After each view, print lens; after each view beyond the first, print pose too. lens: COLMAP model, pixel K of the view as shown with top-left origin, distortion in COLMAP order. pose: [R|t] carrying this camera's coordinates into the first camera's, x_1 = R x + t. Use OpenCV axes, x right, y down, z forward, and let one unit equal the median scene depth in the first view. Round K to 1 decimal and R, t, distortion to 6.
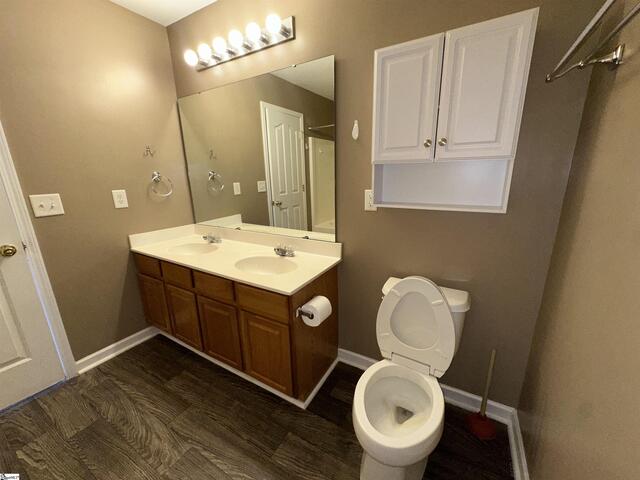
lens RADIAL K [[258.6, 0, 320.0], [0, 258.6, 240.0], [0, 0, 1]] dist [-0.001974, 0.000255]
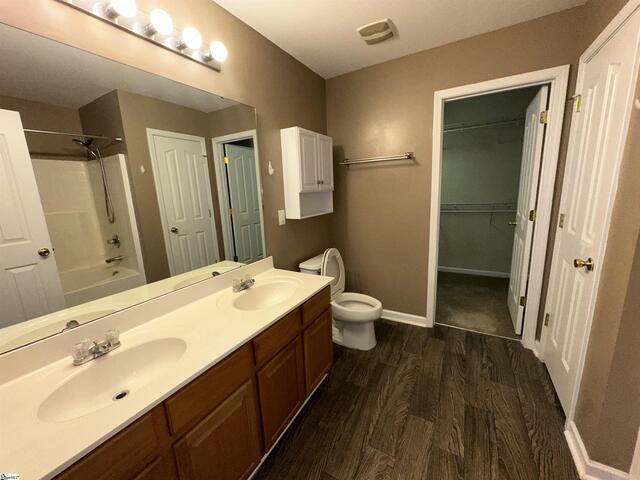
lens RADIAL K [[258.6, 0, 320.0], [0, 258.6, 240.0], [0, 0, 1]] dist [-0.001974, 0.000255]
pose [[-0.021552, -0.165381, 0.985994, -1.344279], [0.299341, 0.939912, 0.164195, -0.215809], [-0.953903, 0.298687, 0.029248, 0.830024]]
